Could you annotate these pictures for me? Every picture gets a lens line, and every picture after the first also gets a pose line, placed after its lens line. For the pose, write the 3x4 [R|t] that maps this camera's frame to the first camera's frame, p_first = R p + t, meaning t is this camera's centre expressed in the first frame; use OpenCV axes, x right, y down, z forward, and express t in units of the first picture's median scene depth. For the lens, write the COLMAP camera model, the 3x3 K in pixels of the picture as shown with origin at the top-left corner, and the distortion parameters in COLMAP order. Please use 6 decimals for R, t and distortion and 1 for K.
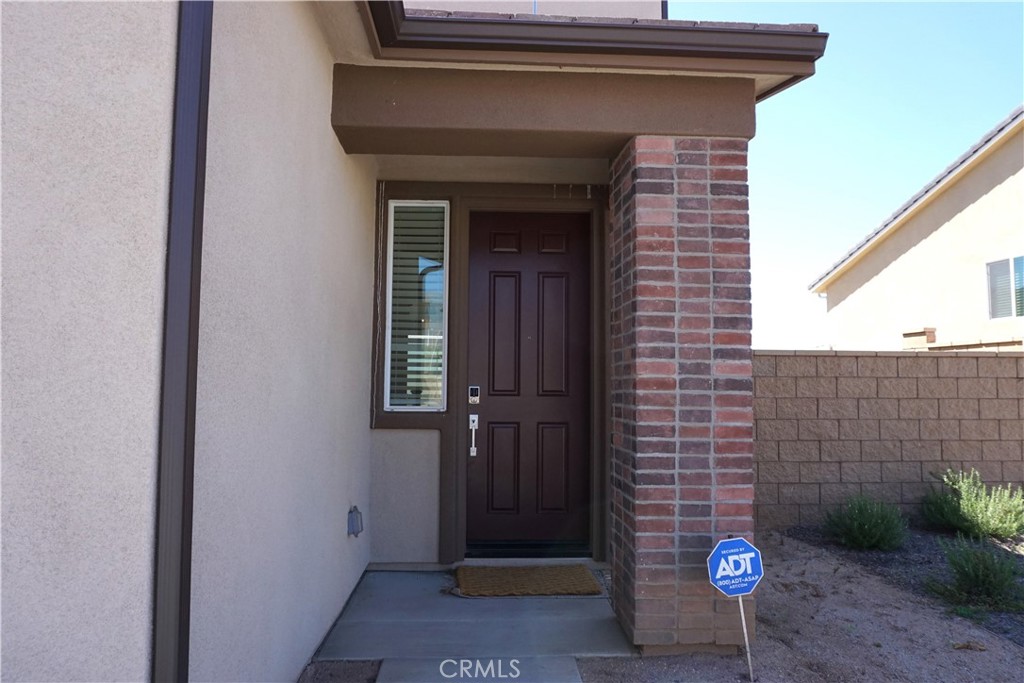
lens RADIAL K [[684.0, 0, 510.9], [0, 684.0, 342.7], [0, 0, 1]] dist [-0.052102, 0.035544]
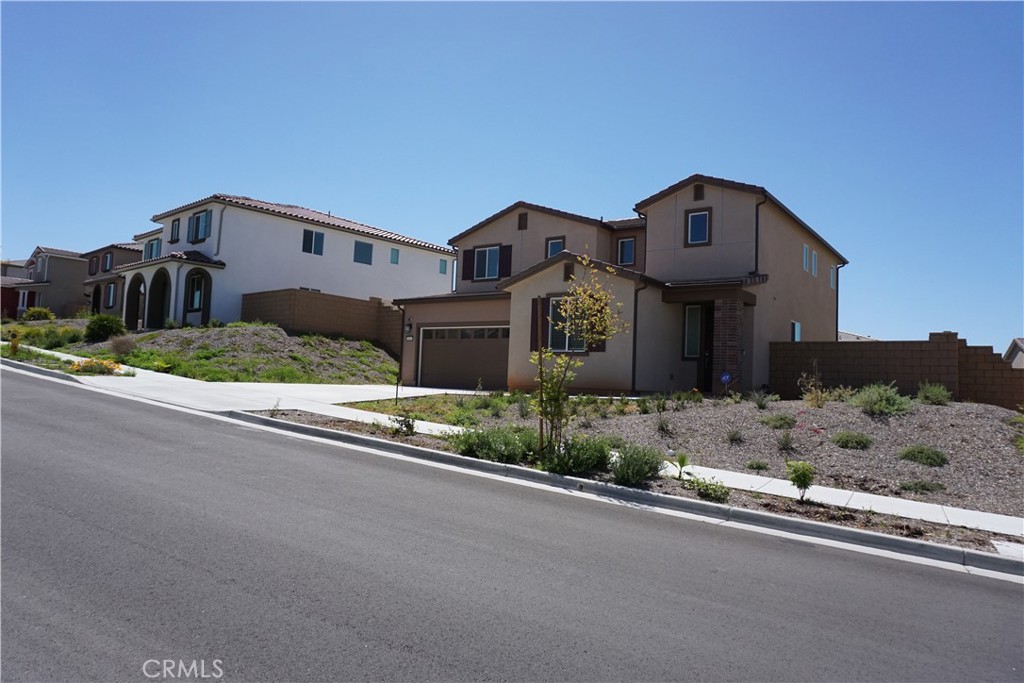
lens RADIAL K [[684.0, 0, 510.9], [0, 684.0, 342.7], [0, 0, 1]] dist [-0.052102, 0.035544]
pose [[0.771142, -0.014785, -0.636492, 2.326723], [0.006493, 0.999861, -0.015359, 0.100726], [0.636630, 0.007712, 0.771130, -4.090485]]
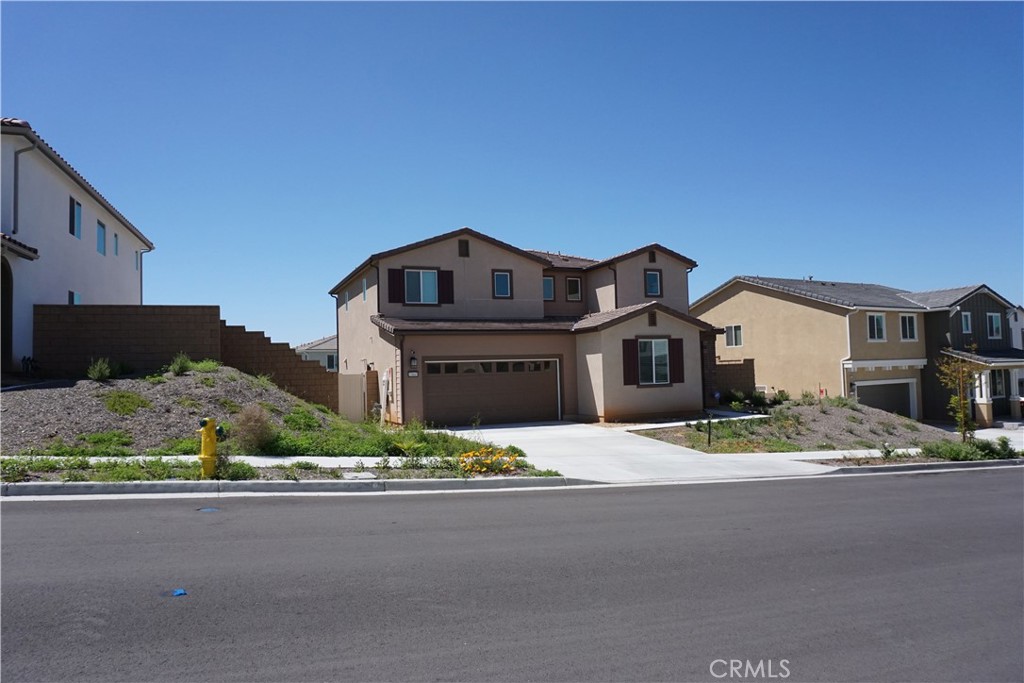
lens RADIAL K [[684.0, 0, 510.9], [0, 684.0, 342.7], [0, 0, 1]] dist [-0.052102, 0.035544]
pose [[0.936454, -0.019403, 0.350255, -4.494405], [0.012555, 0.999683, 0.021812, -0.479624], [-0.350567, -0.016029, 0.936401, -5.375316]]
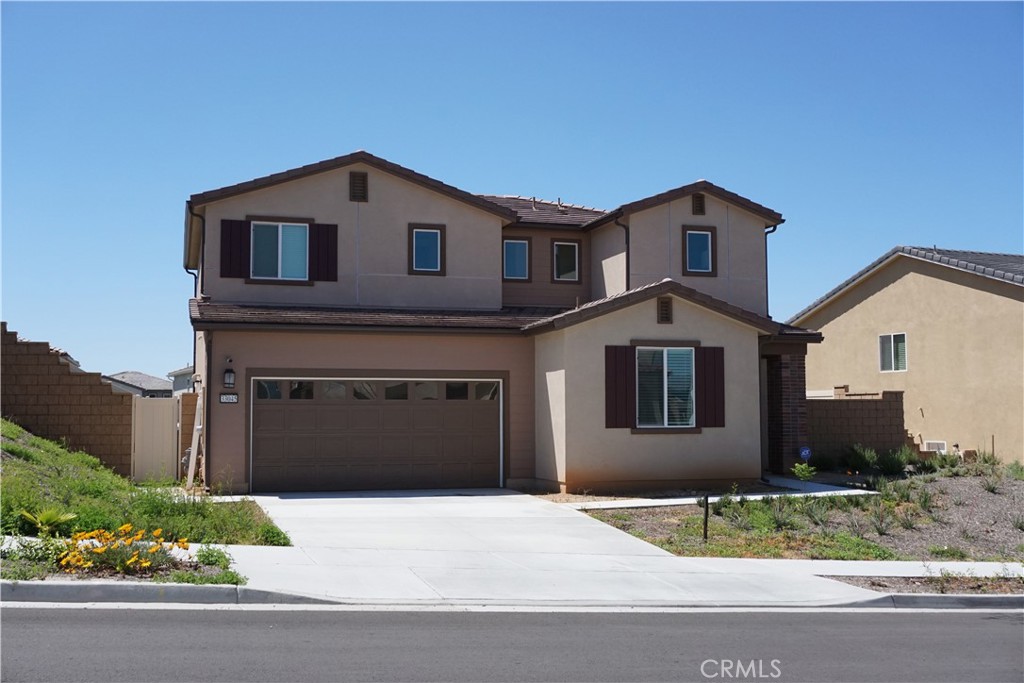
lens RADIAL K [[1096.2, 0, 508.6], [0, 1096.2, 342.5], [0, 0, 1]] dist [-0.017660, -0.017679]
pose [[0.969112, 0.005886, 0.246553, -3.132926], [-0.005569, 0.999983, -0.001985, -0.356617], [-0.246560, 0.000551, 0.969127, -5.167996]]
